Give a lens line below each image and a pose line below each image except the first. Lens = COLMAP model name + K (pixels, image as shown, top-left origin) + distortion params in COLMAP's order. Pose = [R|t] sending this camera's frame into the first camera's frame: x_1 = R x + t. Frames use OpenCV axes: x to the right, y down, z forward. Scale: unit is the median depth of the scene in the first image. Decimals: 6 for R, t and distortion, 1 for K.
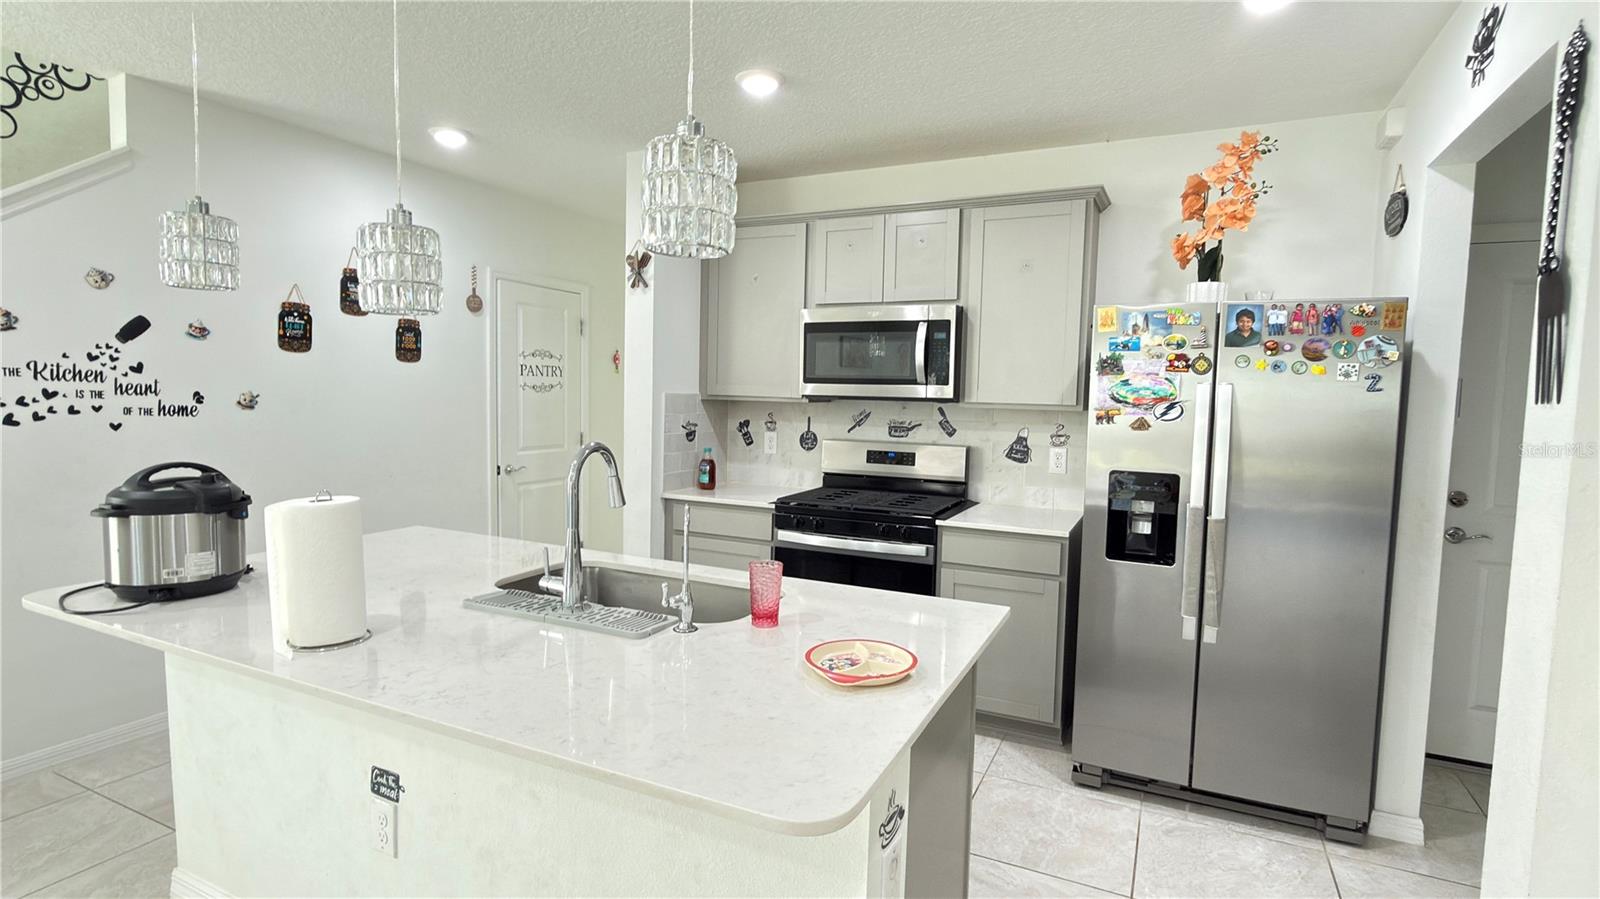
lens RADIAL K [[787.9, 0, 798.6], [0, 787.9, 449.7], [0, 0, 1]] dist [0.002588, 0.000104]
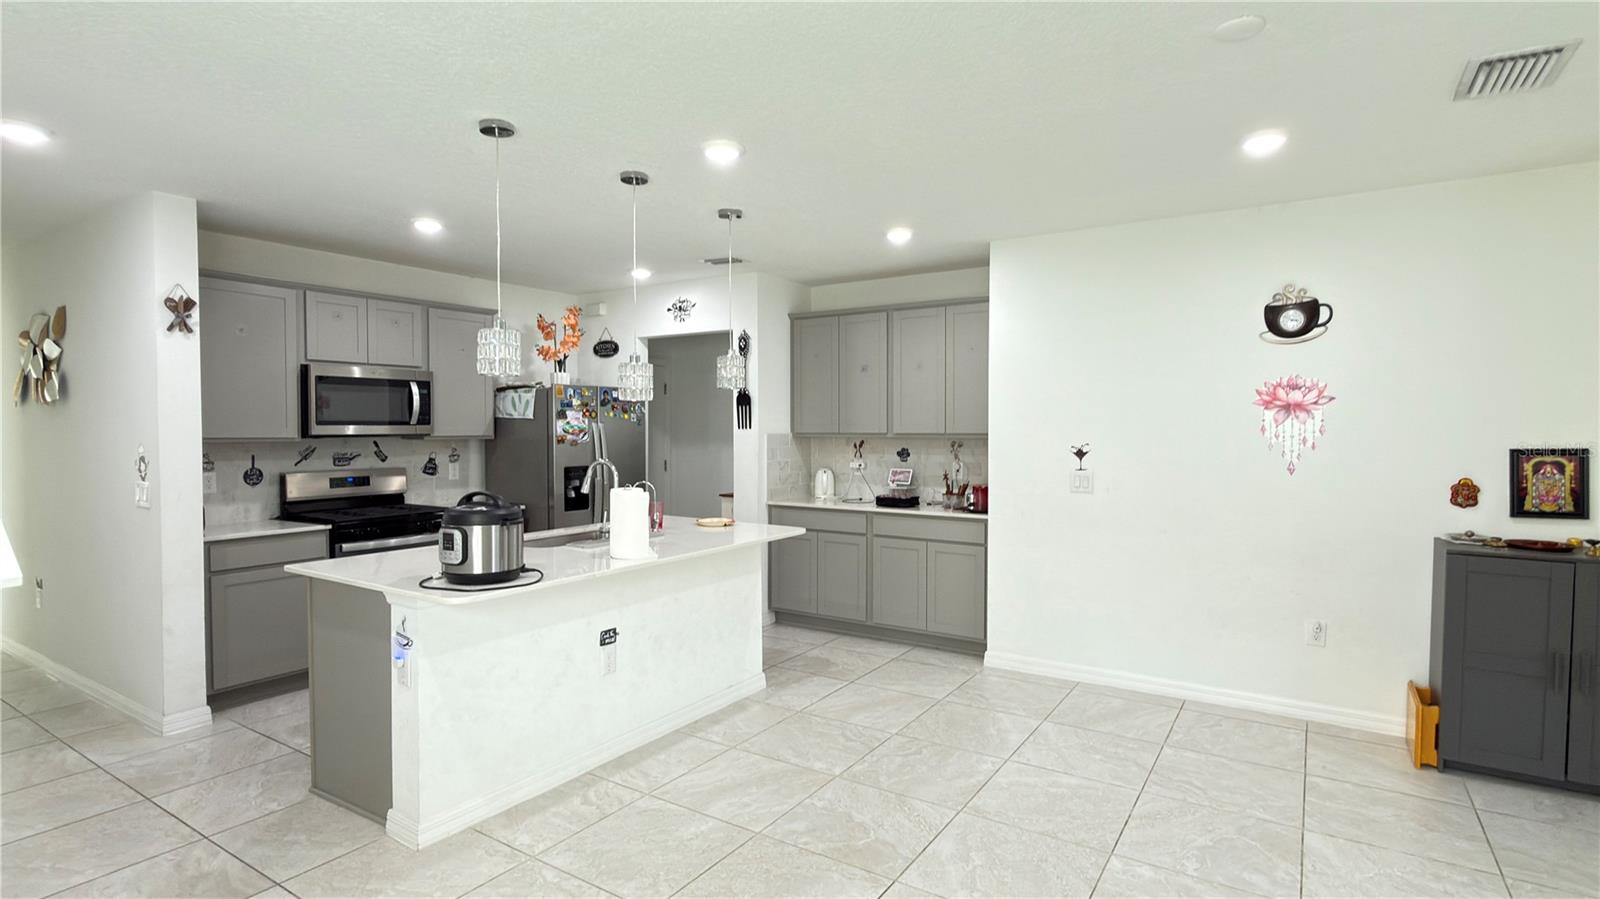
lens RADIAL K [[787.9, 0, 800.0], [0, 787.9, 449.3], [0, 0, 1]] dist [0.002588, 0.000104]
pose [[0.121419, -0.049381, 0.991372, -1.117445], [0.078742, 0.996093, 0.039972, -0.037813], [-0.989473, 0.073209, 0.124832, 0.117819]]
